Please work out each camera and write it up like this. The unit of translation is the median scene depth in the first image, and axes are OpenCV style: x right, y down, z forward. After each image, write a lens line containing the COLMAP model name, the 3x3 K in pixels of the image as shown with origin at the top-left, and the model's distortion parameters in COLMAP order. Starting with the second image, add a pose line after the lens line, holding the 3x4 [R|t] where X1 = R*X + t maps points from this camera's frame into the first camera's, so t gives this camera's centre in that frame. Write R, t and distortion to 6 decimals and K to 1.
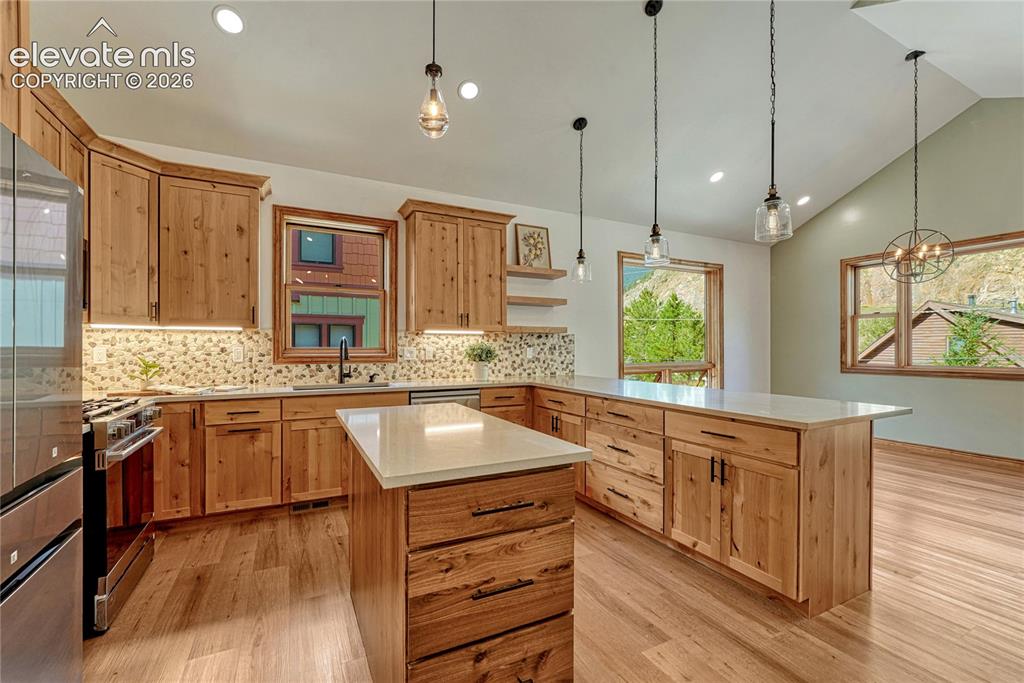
lens RADIAL K [[432.9, 0, 506.2], [0, 432.9, 347.3], [0, 0, 1]] dist [-0.010212, -0.000104]
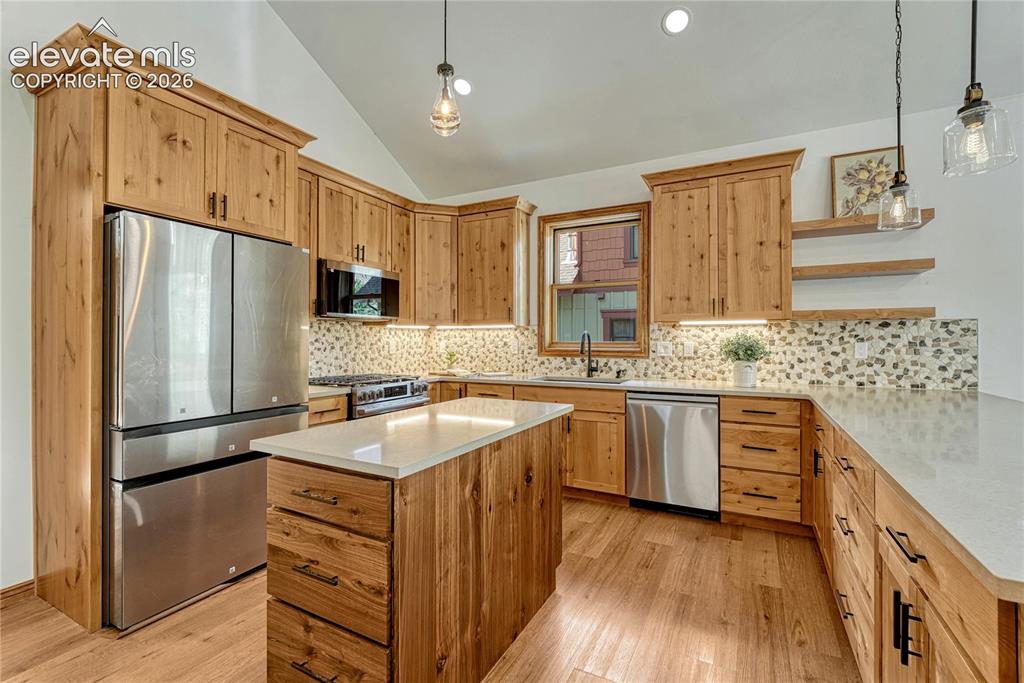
lens RADIAL K [[448.6, 0, 511.7], [0, 448.6, 339.1], [0, 0, 1]] dist [-0.003562, -0.000557]
pose [[0.577085, -0.003521, -0.816676, 0.348566], [-0.000454, 0.999989, -0.004632, -0.000808], [0.816684, 0.003044, 0.577077, 0.231572]]
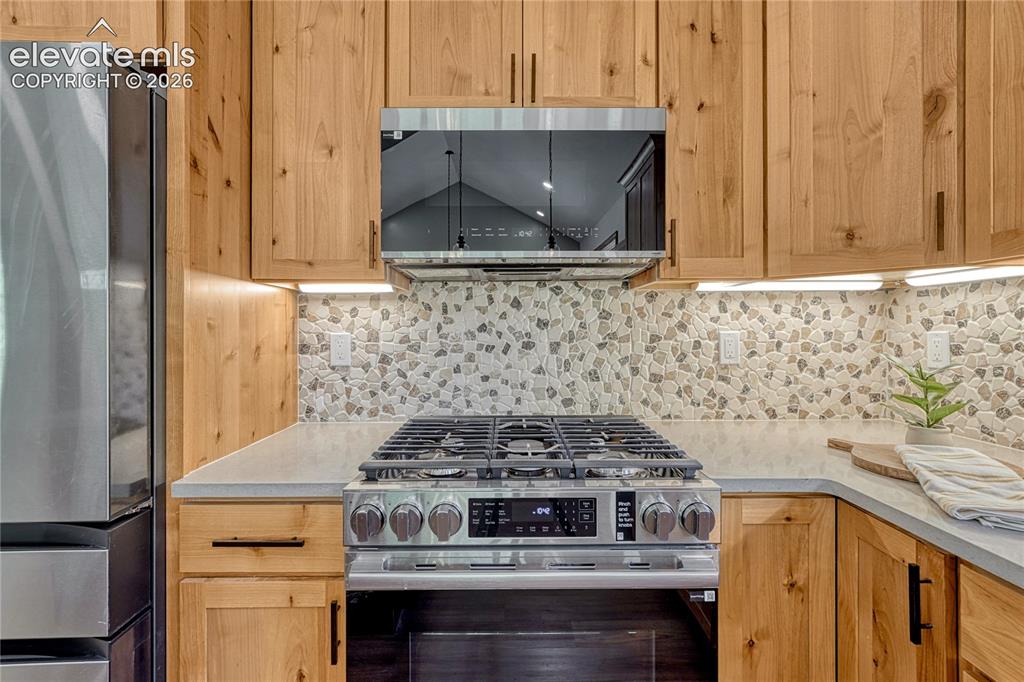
lens RADIAL K [[476.2, 0, 510.1], [0, 476.2, 329.2], [0, 0, 1]] dist [-0.000059, -0.000083]
pose [[-0.447830, -0.001592, -0.894117, -0.249988], [0.001121, 0.999997, -0.002342, -0.000116], [0.894118, -0.002051, -0.447827, 0.637750]]
